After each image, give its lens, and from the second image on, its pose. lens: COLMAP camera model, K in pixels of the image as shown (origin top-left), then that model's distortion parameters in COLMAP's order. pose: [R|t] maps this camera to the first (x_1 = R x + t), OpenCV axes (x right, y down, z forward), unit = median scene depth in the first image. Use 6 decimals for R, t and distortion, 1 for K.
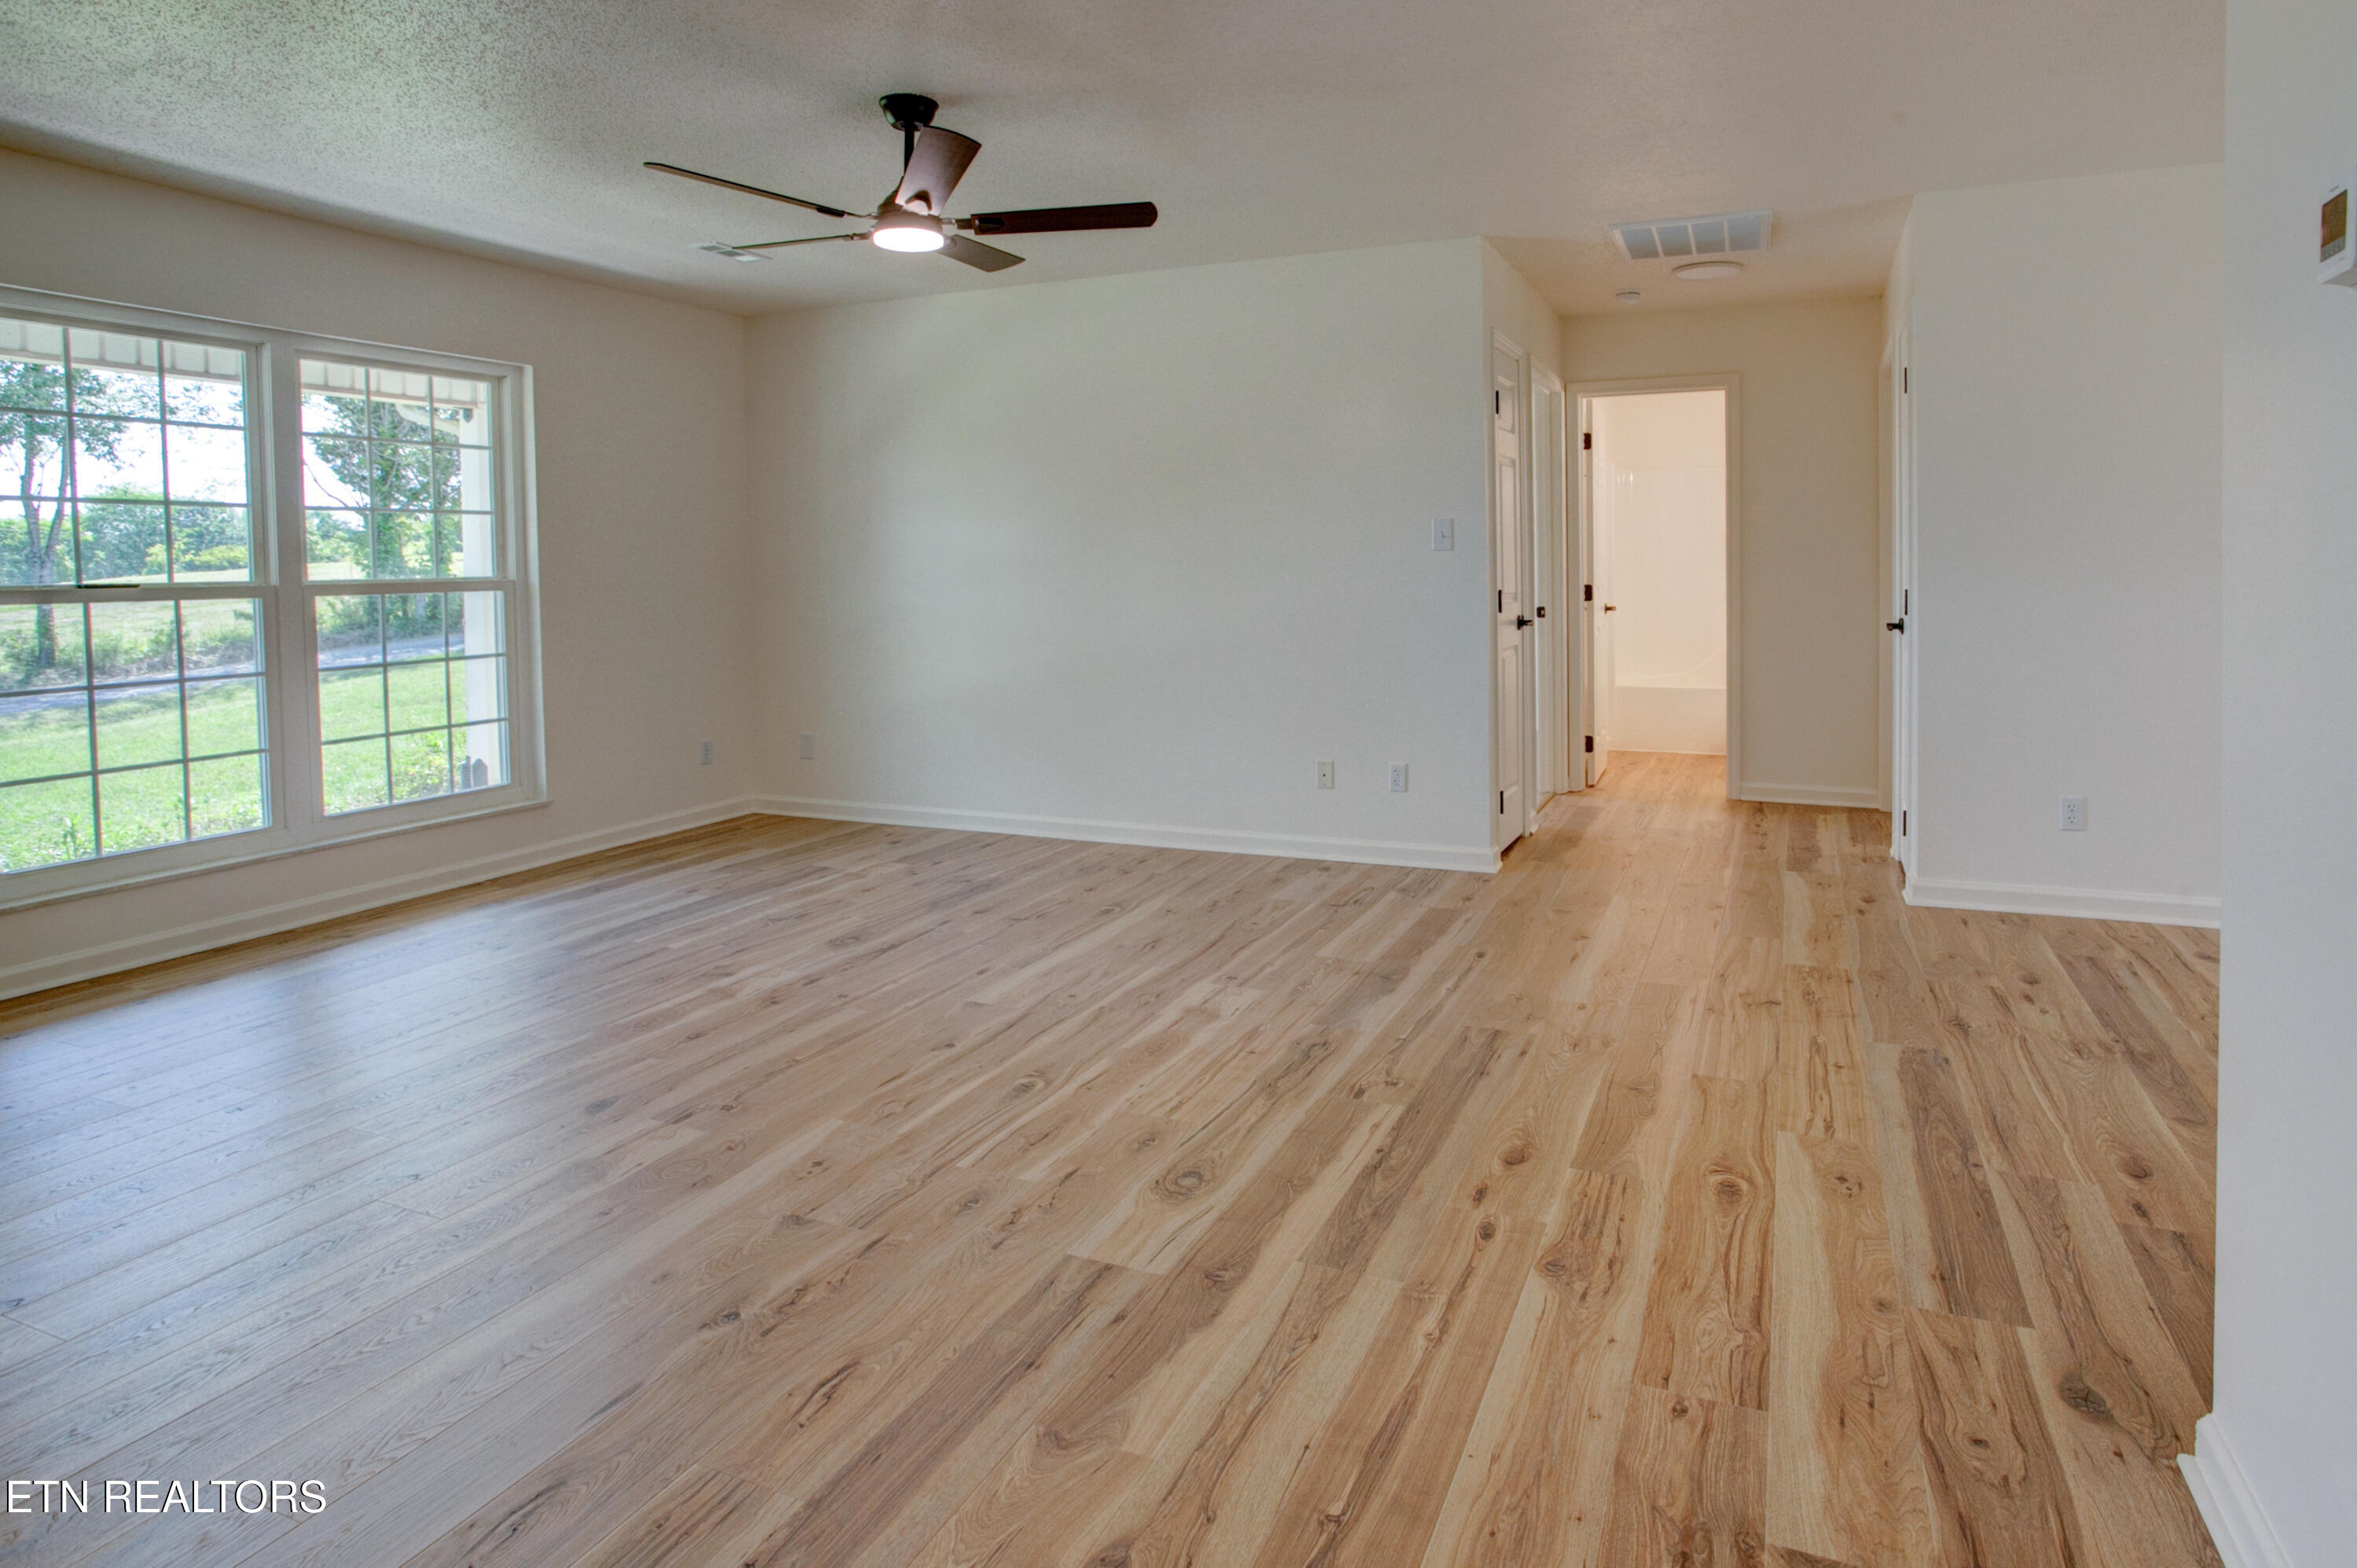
lens RADIAL K [[1256.7, 0, 1186.2], [0, 1256.7, 788.4], [0, 0, 1]] dist [-0.011270, 0.029298]
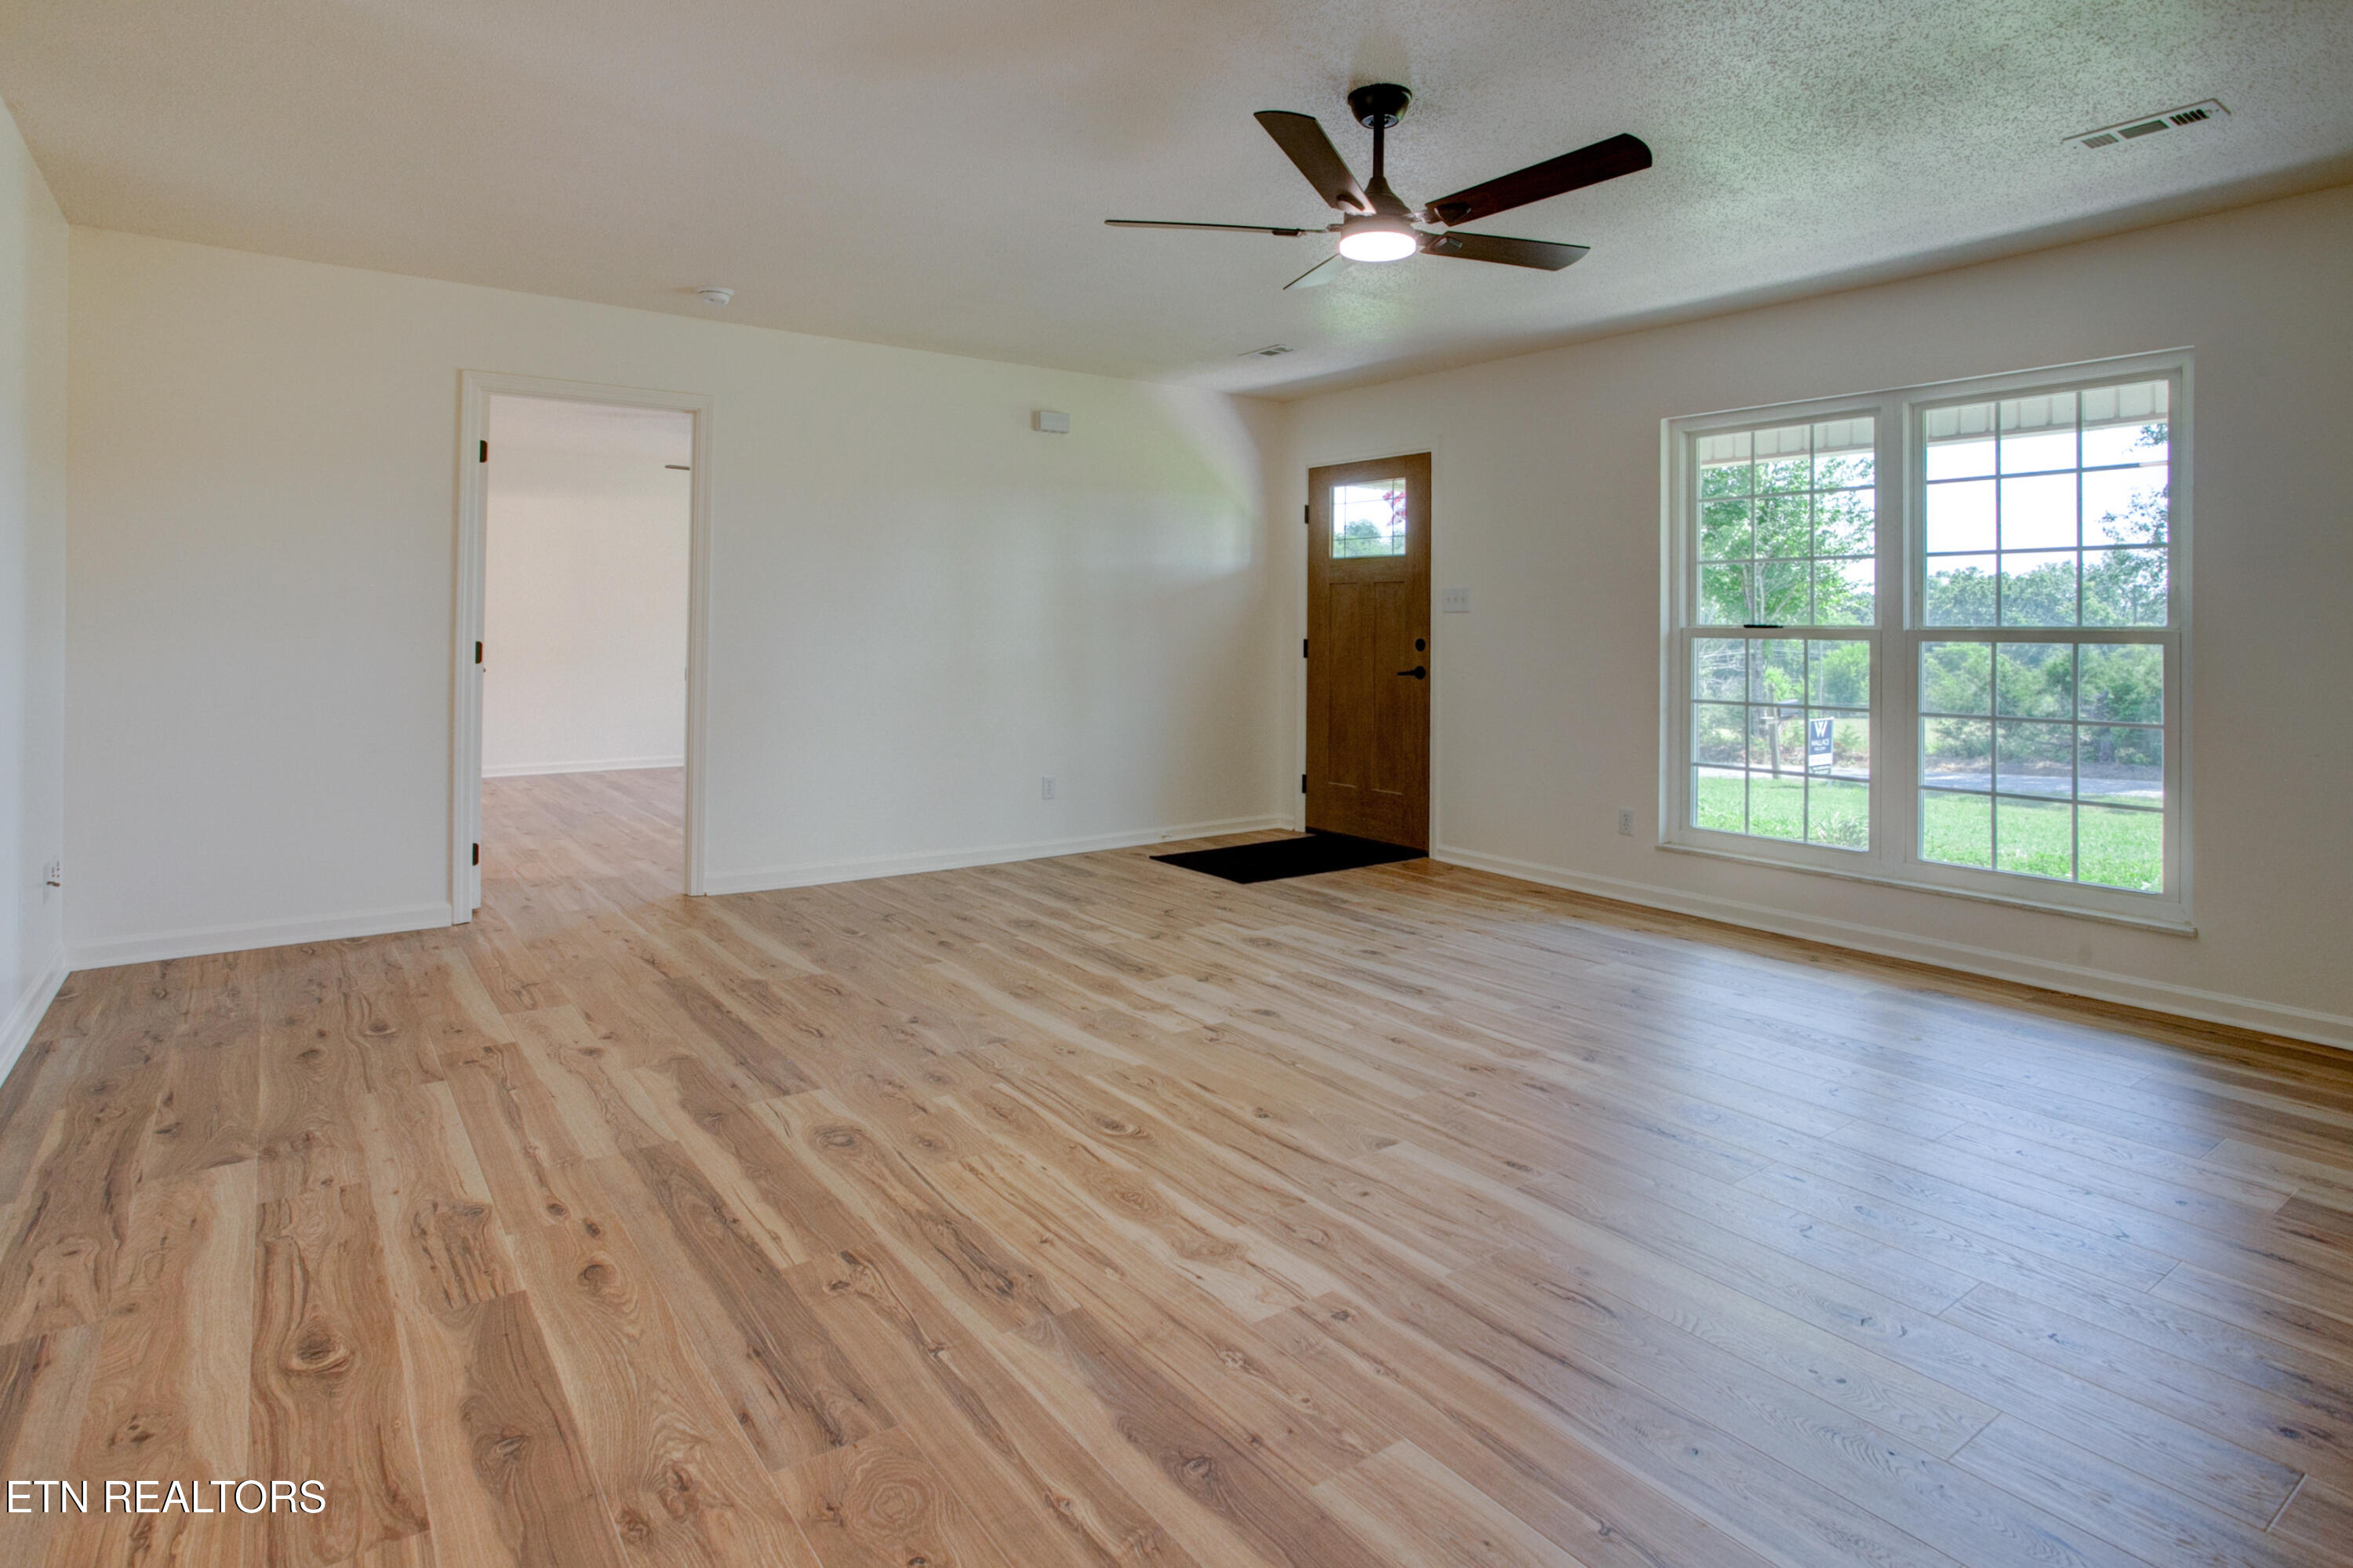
lens RADIAL K [[1218.9, 0, 1200.5], [0, 1218.9, 775.4], [0, 0, 1]] dist [-0.021702, 0.025989]
pose [[-0.457329, 0.116259, -0.881666, 0.821701], [-0.157806, 0.965075, 0.209113, -0.303104], [0.875185, 0.234765, -0.423010, 1.745707]]
